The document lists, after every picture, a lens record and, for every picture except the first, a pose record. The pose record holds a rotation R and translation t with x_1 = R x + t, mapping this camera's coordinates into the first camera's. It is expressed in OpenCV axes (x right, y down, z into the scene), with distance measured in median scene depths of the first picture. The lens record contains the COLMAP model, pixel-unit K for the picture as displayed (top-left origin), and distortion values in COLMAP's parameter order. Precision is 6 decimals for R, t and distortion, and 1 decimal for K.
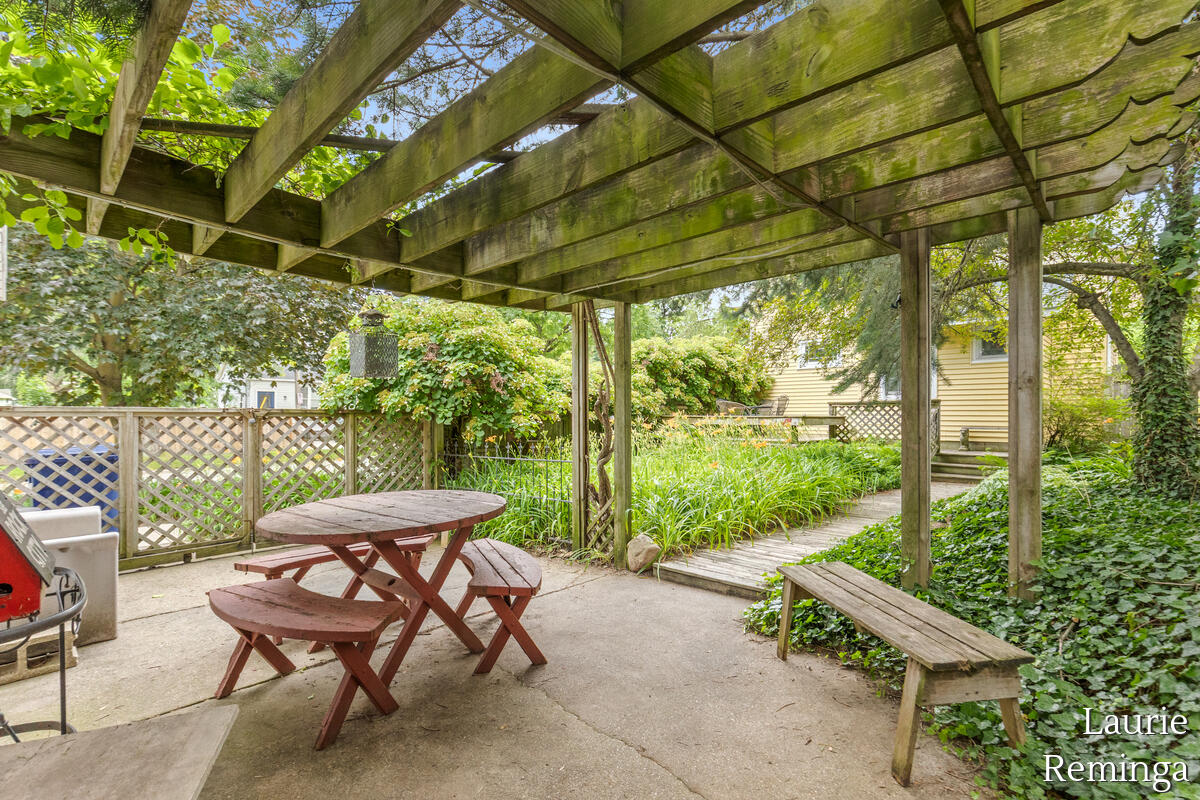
lens RADIAL K [[548.8, 0, 605.2], [0, 548.8, 410.7], [0, 0, 1]] dist [0.000203, 0.000305]
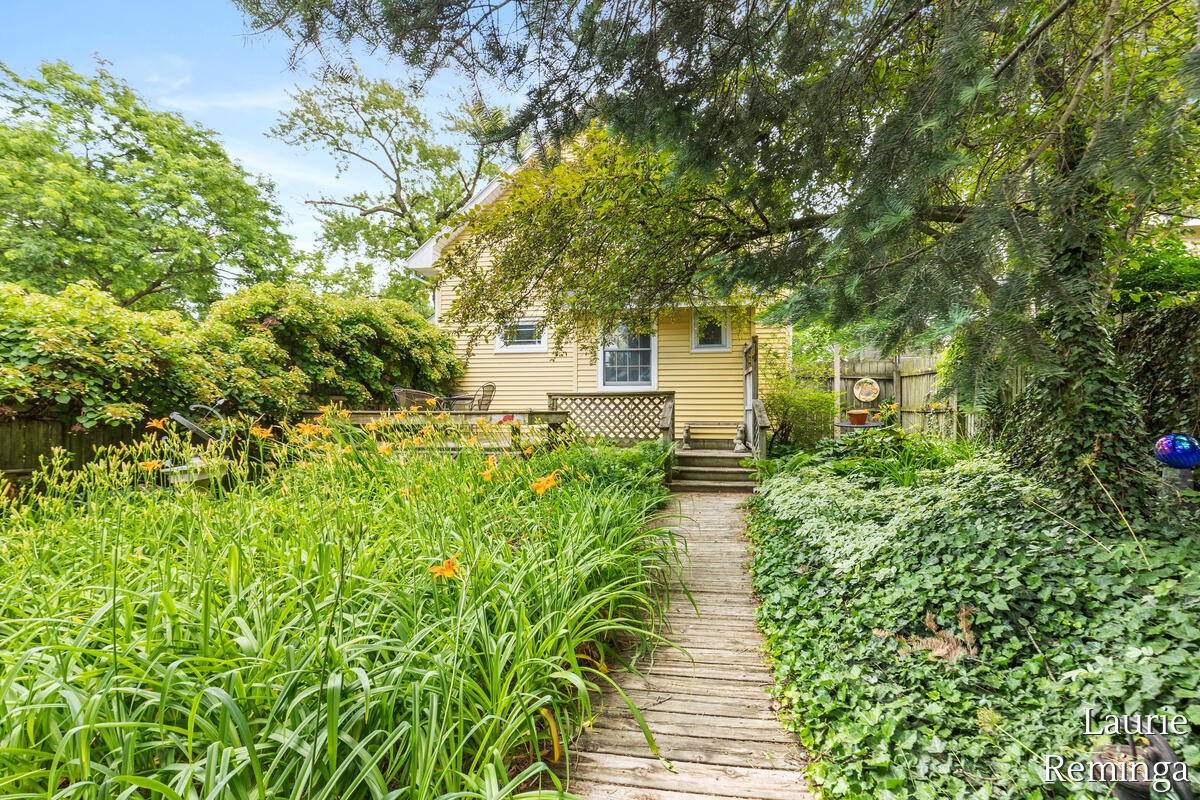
lens RADIAL K [[548.8, 0, 605.2], [0, 548.8, 410.7], [0, 0, 1]] dist [0.000203, 0.000305]
pose [[0.831058, -0.002548, 0.556179, 0.043017], [-0.003780, 0.999941, 0.010229, 0.001285], [-0.556172, -0.010603, 0.830999, 0.298263]]
